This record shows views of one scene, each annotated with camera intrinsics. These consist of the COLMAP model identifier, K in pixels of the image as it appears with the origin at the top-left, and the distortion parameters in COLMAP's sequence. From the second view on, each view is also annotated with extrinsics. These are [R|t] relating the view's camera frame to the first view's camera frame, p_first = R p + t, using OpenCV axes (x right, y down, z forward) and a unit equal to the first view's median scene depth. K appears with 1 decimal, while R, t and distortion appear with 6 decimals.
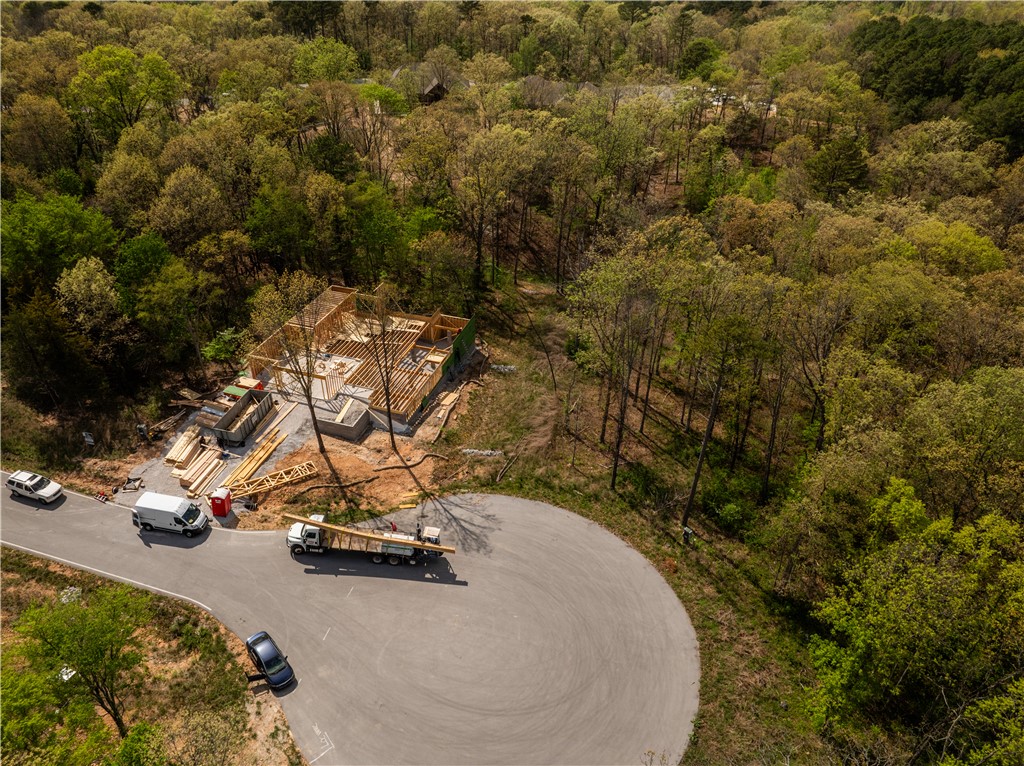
lens RADIAL K [[726.4, 0, 511.1], [0, 726.4, 382.2], [0, 0, 1]] dist [-0.043434, 0.007668]
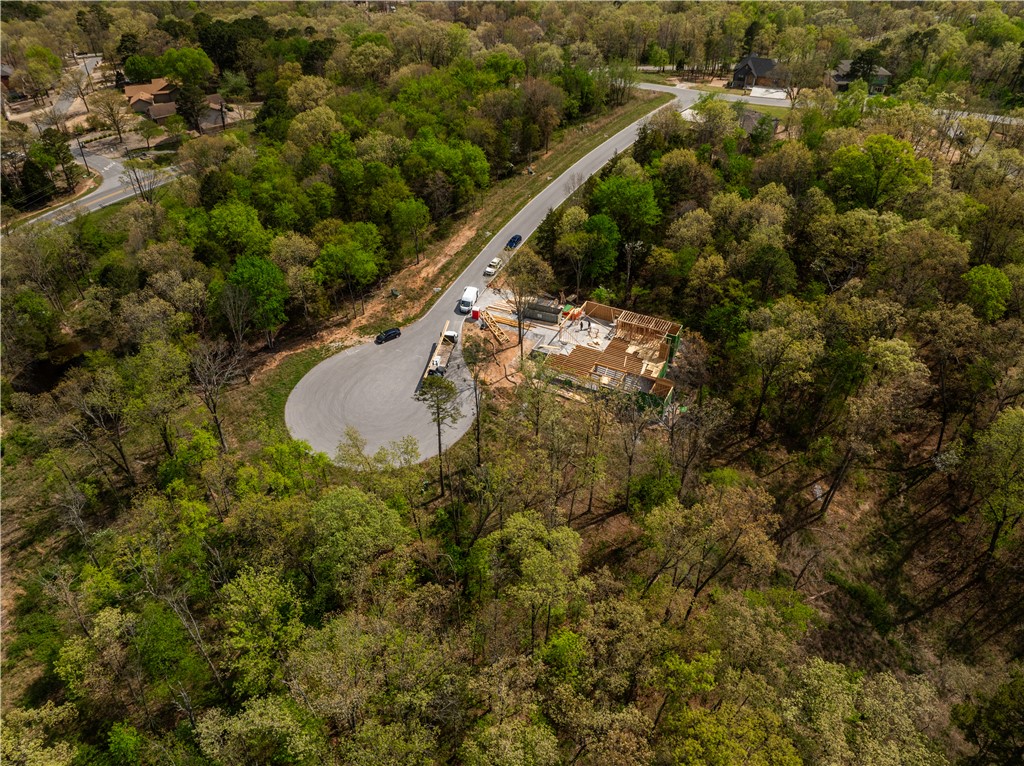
lens RADIAL K [[726.4, 0, 511.1], [0, 726.4, 382.2], [0, 0, 1]] dist [-0.043434, 0.007668]
pose [[-0.158632, 0.584122, -0.796013, 1.346433], [-0.550214, 0.617132, 0.562506, -0.926325], [0.819817, 0.527209, 0.223495, 0.673220]]
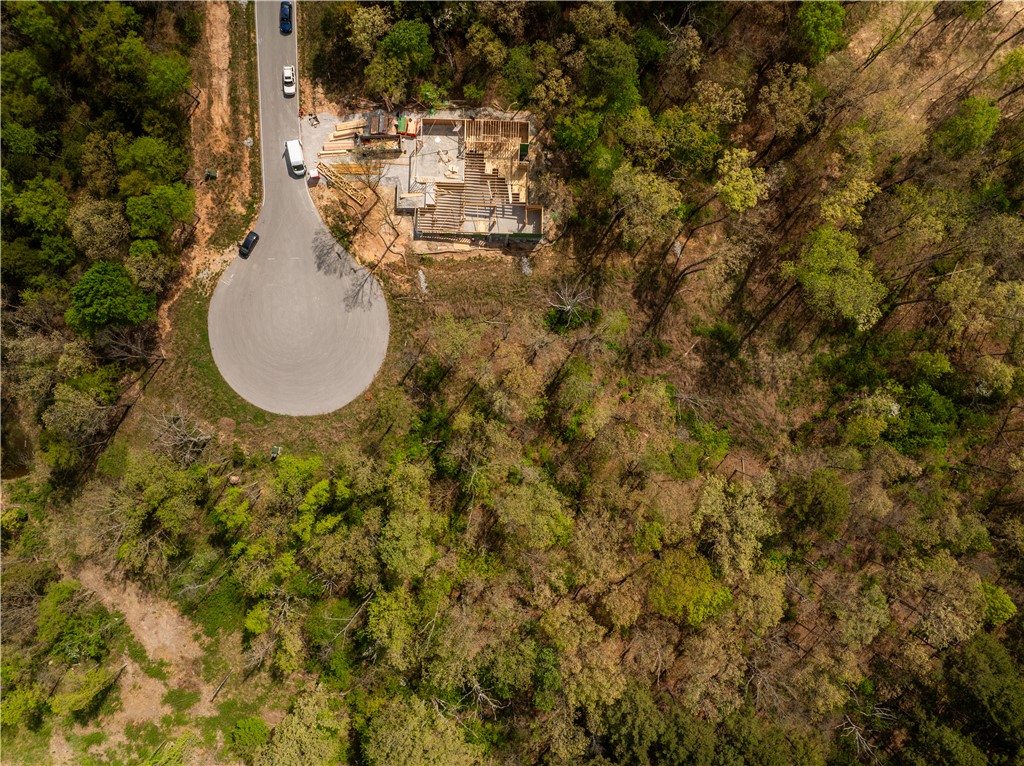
lens RADIAL K [[726.4, 0, 511.1], [0, 726.4, 382.2], [0, 0, 1]] dist [-0.043434, 0.007668]
pose [[0.278781, 0.960341, 0.005219, 0.267705], [-0.544386, 0.153550, 0.824661, -1.575073], [0.791154, -0.232741, 0.565603, 0.166148]]
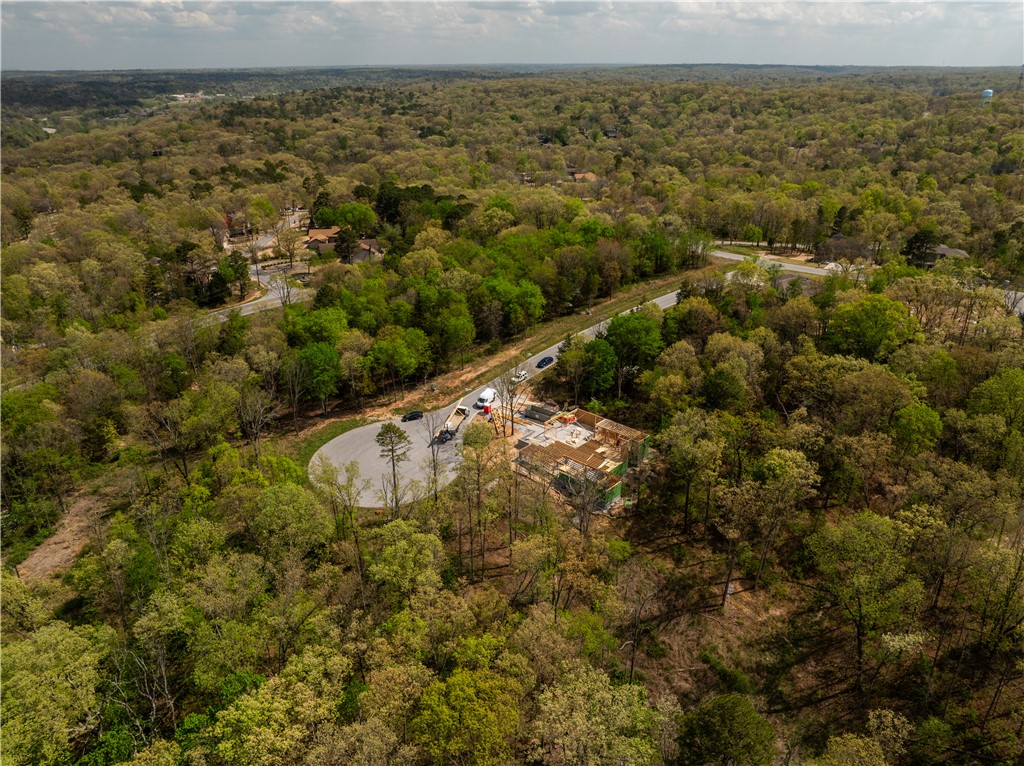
lens RADIAL K [[726.4, 0, 511.1], [0, 726.4, 382.2], [0, 0, 1]] dist [-0.043434, 0.007668]
pose [[-0.422695, 0.356360, -0.833268, 1.601856], [-0.503164, 0.672437, 0.542820, -1.275749], [0.753760, 0.648718, -0.104929, 1.207272]]
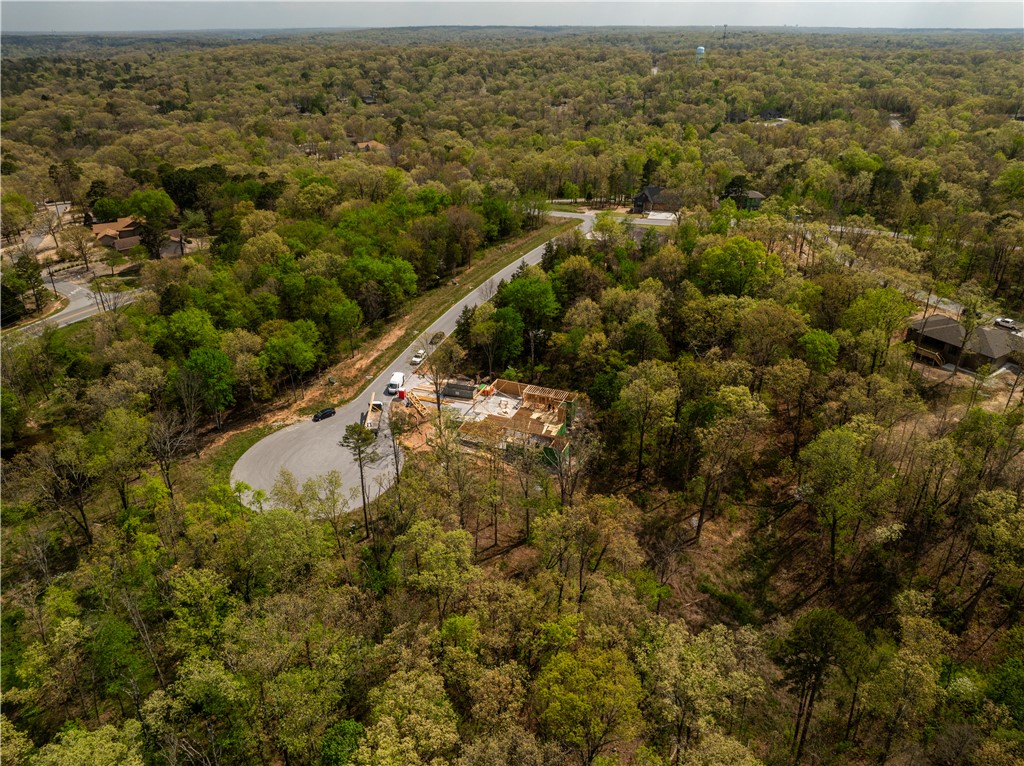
lens RADIAL K [[726.4, 0, 511.1], [0, 726.4, 382.2], [0, 0, 1]] dist [-0.043434, 0.007668]
pose [[-0.089484, 0.431557, -0.897637, 1.683345], [-0.549568, 0.730240, 0.405863, -1.016635], [0.830643, 0.529631, 0.171825, 0.817091]]
